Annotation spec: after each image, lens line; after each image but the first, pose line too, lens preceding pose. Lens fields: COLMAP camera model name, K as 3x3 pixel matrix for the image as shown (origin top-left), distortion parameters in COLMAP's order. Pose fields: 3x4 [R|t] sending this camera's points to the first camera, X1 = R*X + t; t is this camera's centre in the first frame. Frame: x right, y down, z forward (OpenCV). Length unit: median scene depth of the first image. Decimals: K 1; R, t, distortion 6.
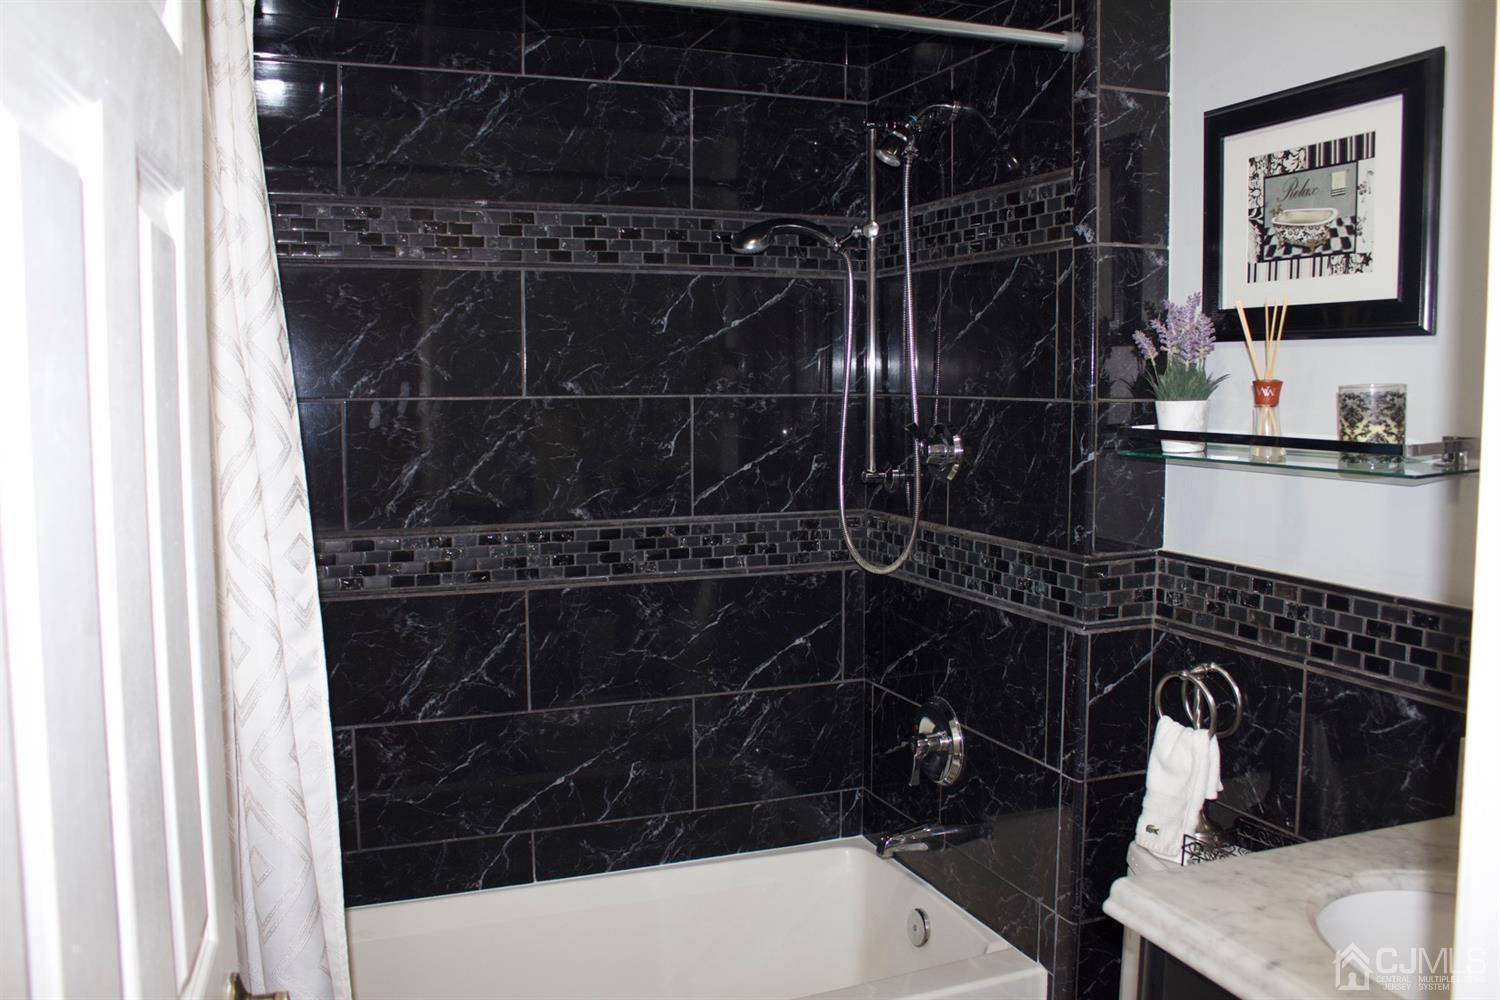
lens RADIAL K [[1253.4, 0, 748.6], [0, 1253.4, 501.4], [0, 0, 1]] dist [-0.147745, 0.092132]
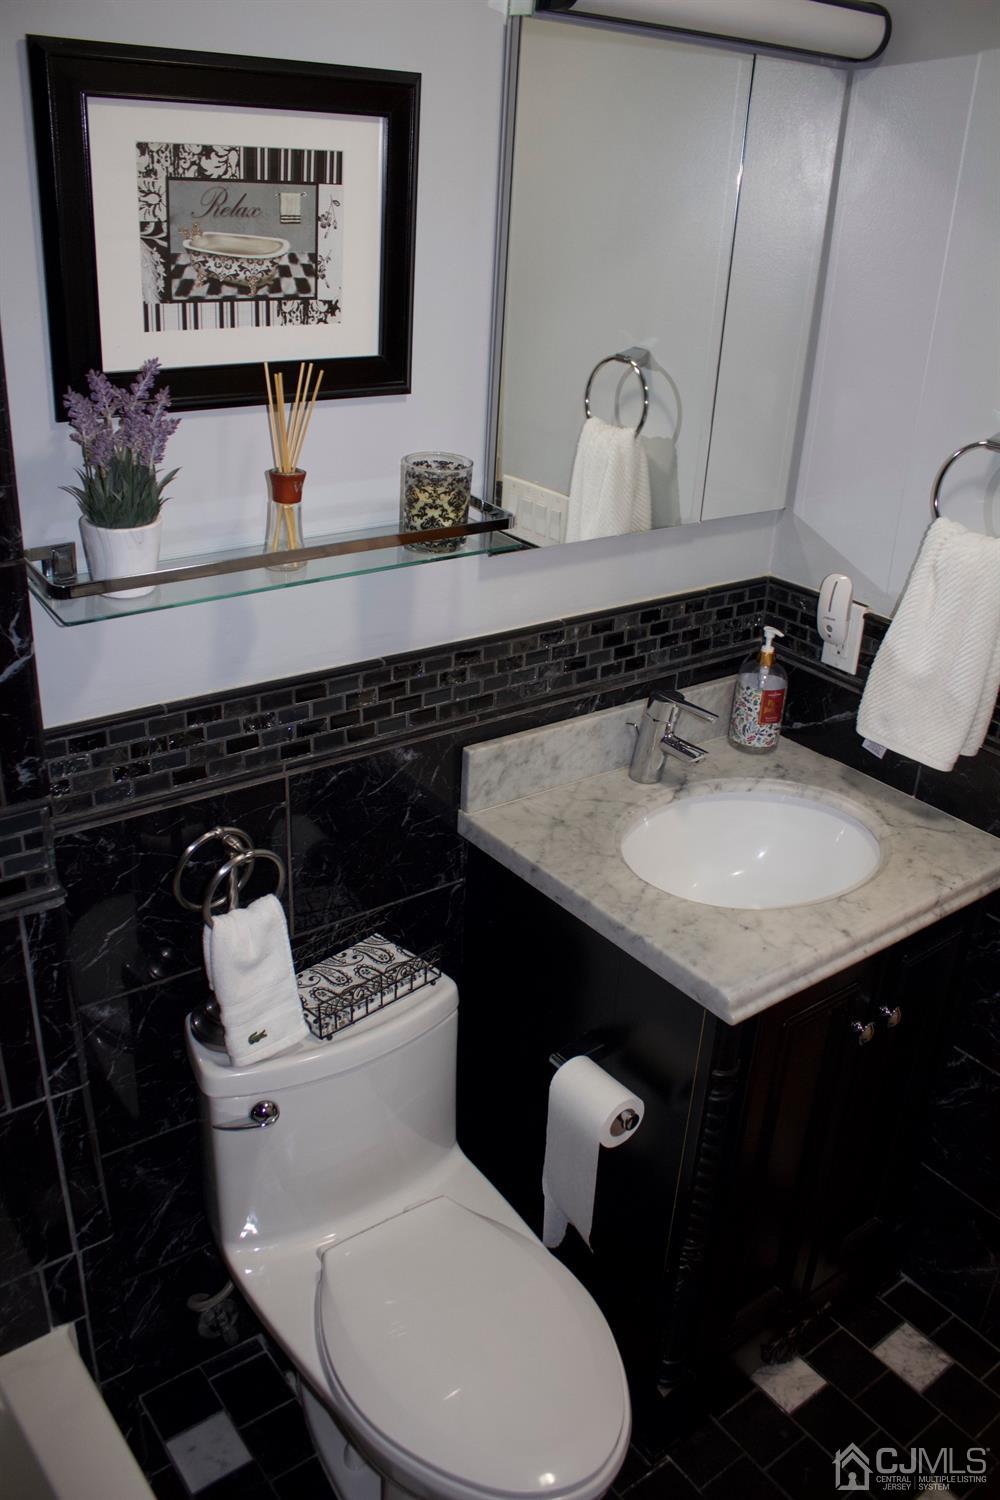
lens RADIAL K [[1253.4, 0, 501.3], [0, 1253.4, 747.4], [0, 0, 1]] dist [-0.147745, 0.092132]
pose [[-0.277993, -0.423139, 0.862365, -0.373028], [0.037392, 0.892304, 0.449883, -0.291269], [-0.959855, 0.157310, -0.232232, 1.070418]]
